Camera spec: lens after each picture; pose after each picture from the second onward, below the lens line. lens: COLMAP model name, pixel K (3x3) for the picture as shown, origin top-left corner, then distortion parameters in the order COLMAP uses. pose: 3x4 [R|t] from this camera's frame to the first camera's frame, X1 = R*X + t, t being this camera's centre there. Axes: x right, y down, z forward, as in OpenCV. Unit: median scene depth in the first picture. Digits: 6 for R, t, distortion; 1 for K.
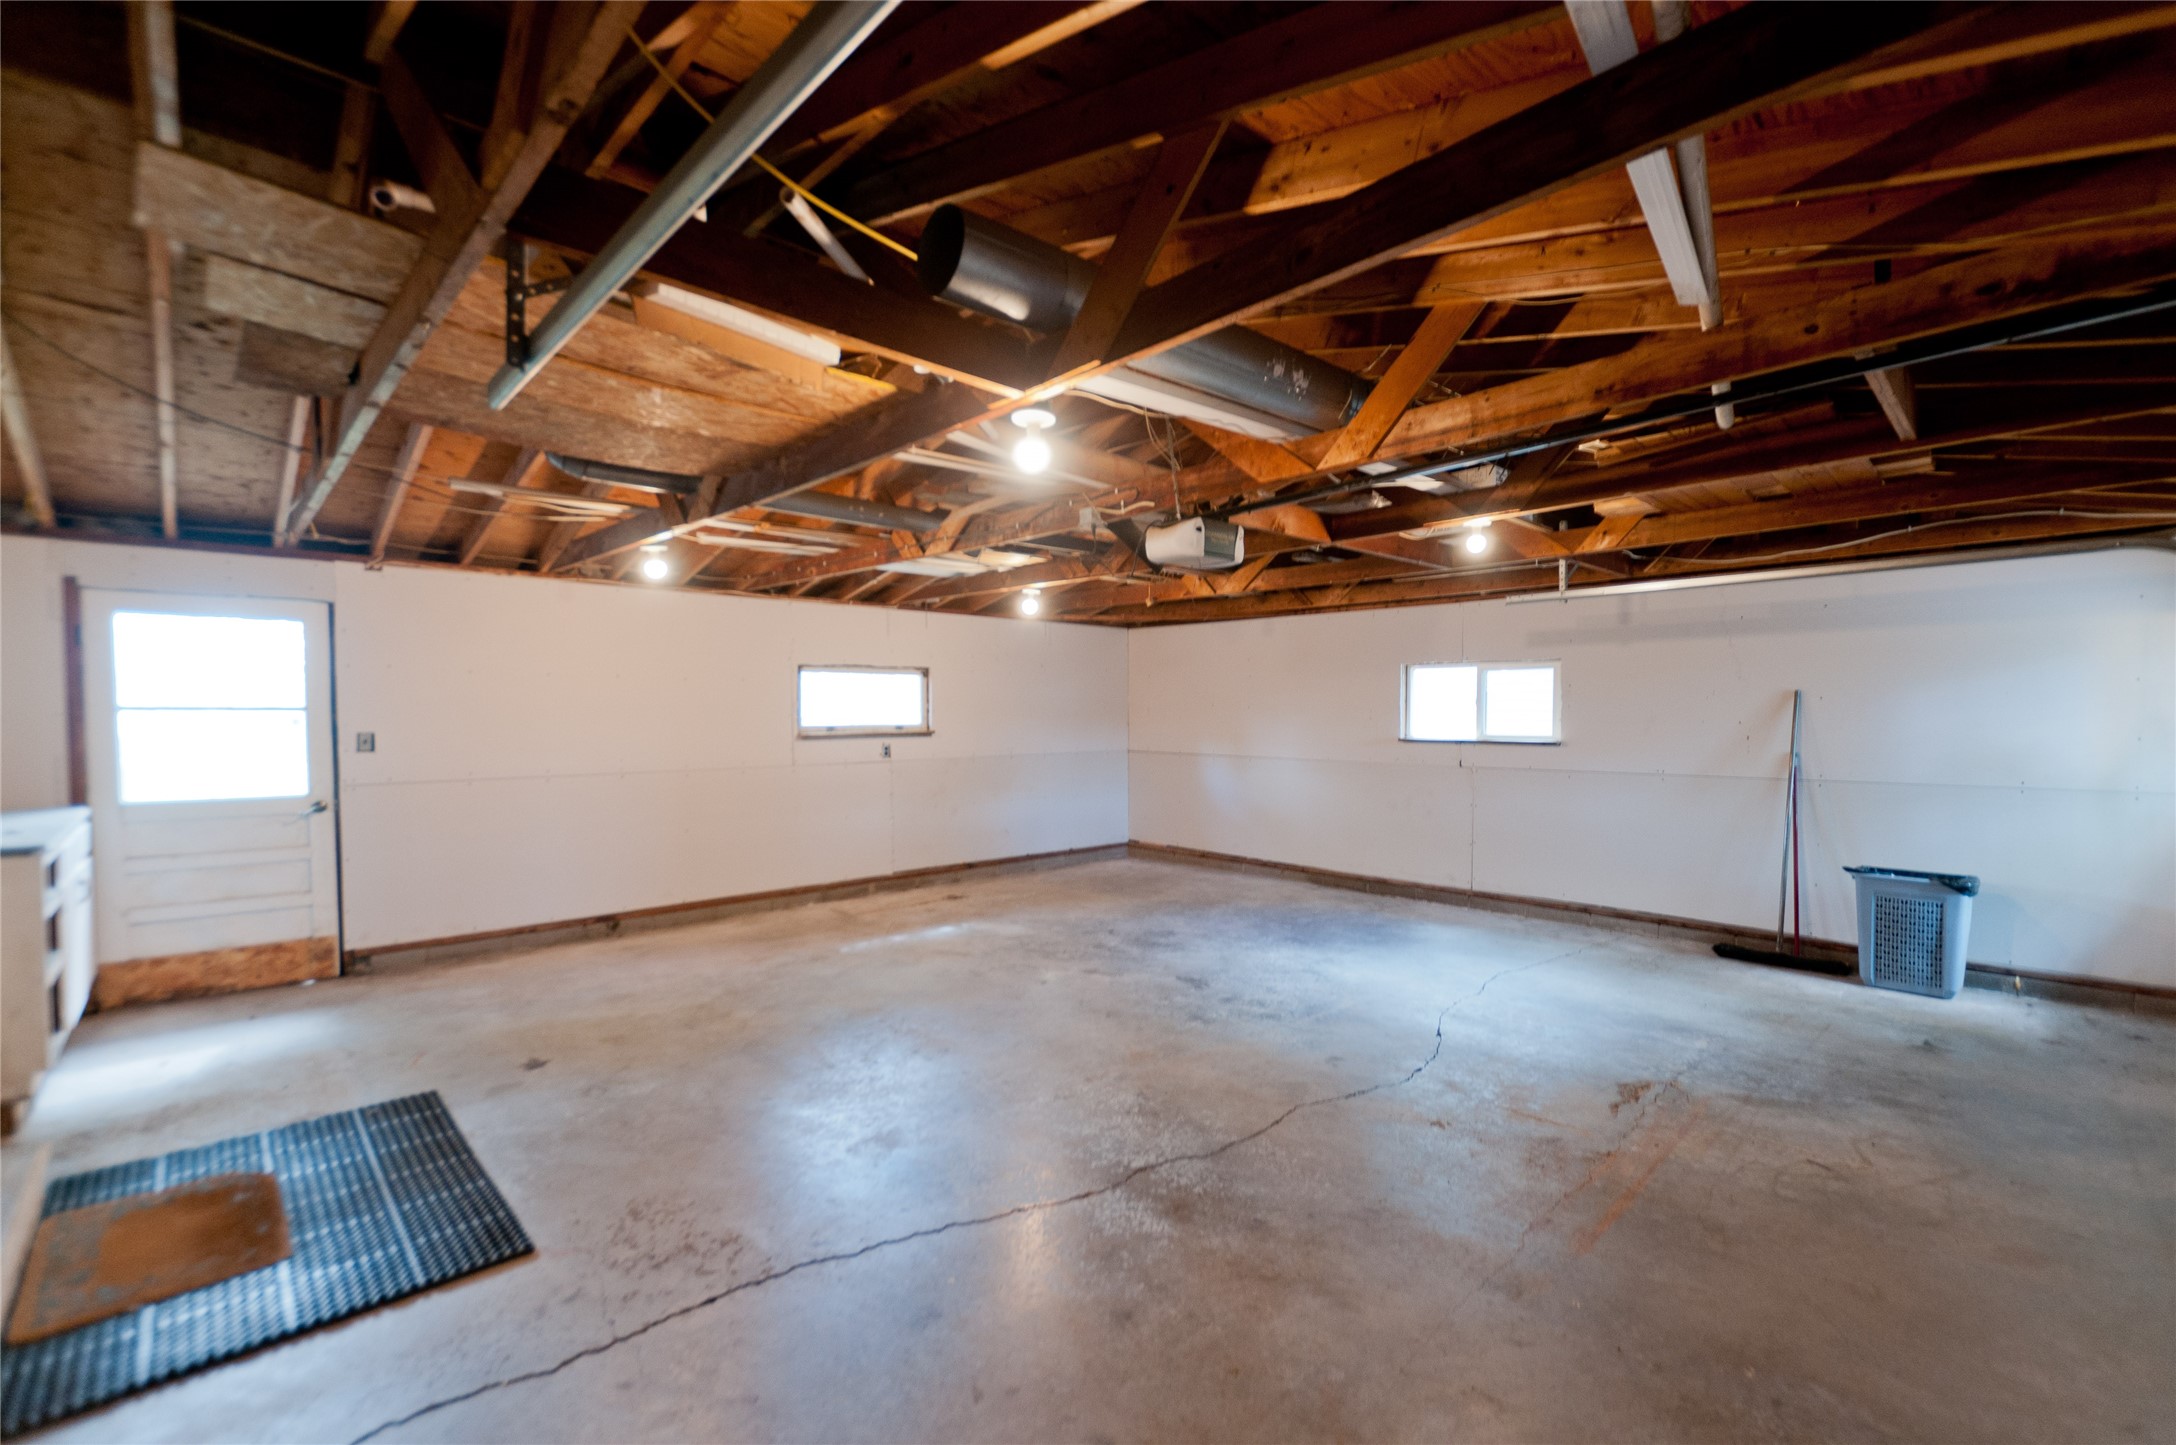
lens RADIAL K [[934.4, 0, 1095.0], [0, 934.4, 736.9], [0, 0, 1]] dist [0.010906, -0.005280]
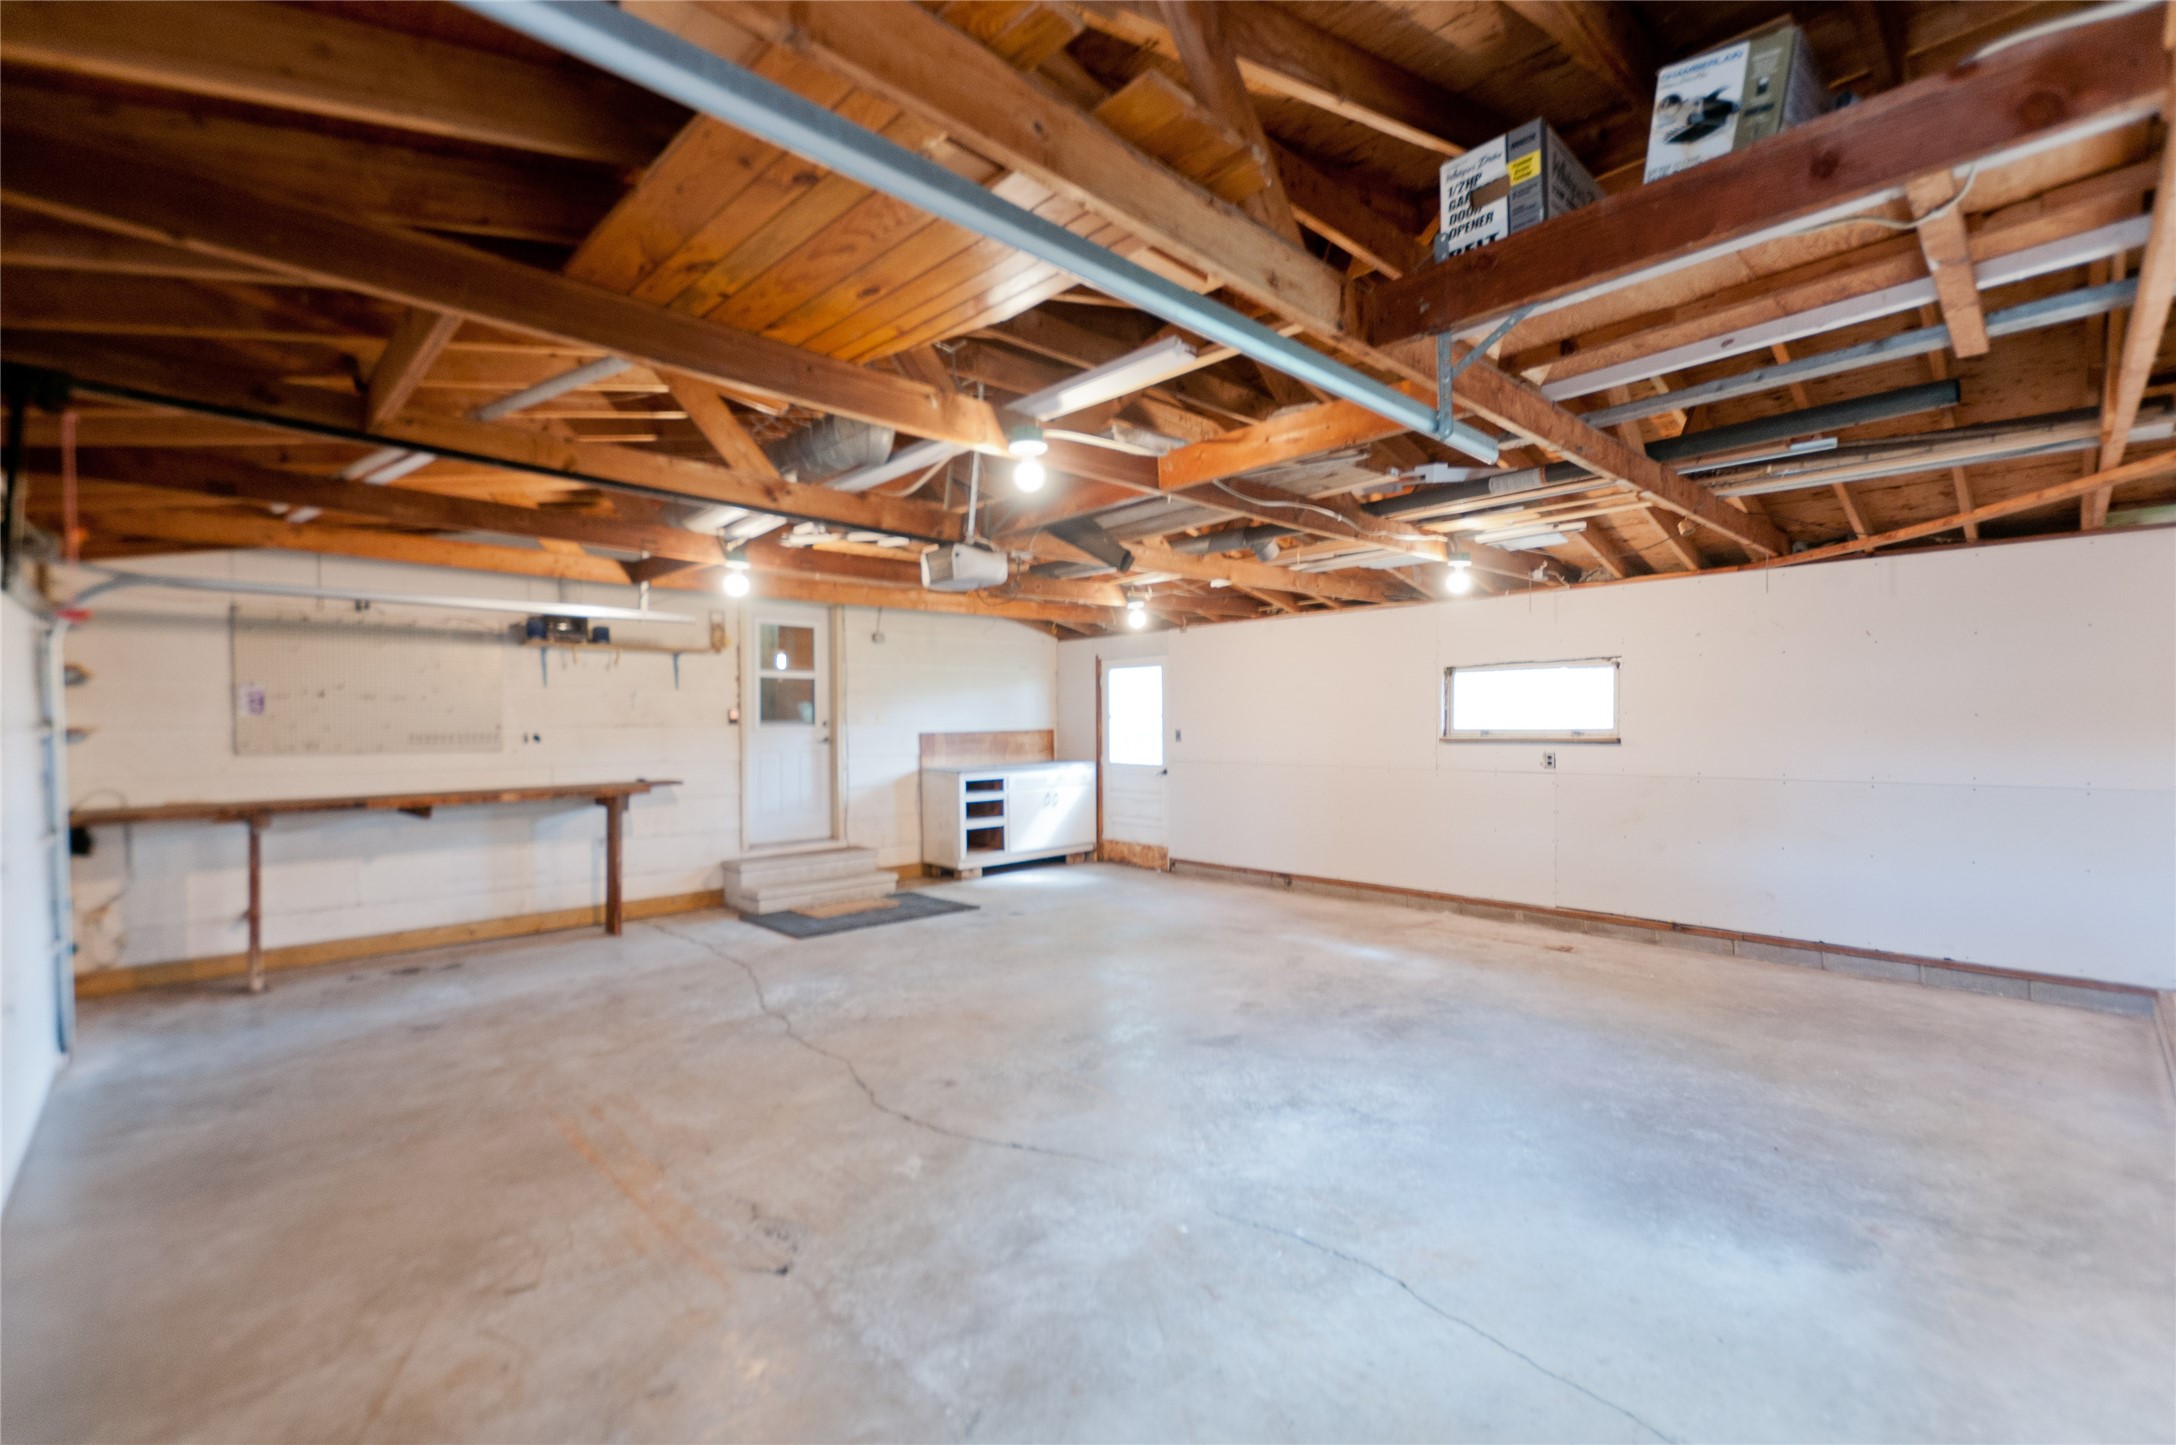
lens RADIAL K [[934.4, 0, 1095.0], [0, 934.4, 736.9], [0, 0, 1]] dist [0.010906, -0.005280]
pose [[0.002490, 0.019903, -0.999799, 0.894716], [-0.016741, 0.999663, 0.019859, -0.022872], [0.999857, 0.016688, 0.002823, 0.846353]]
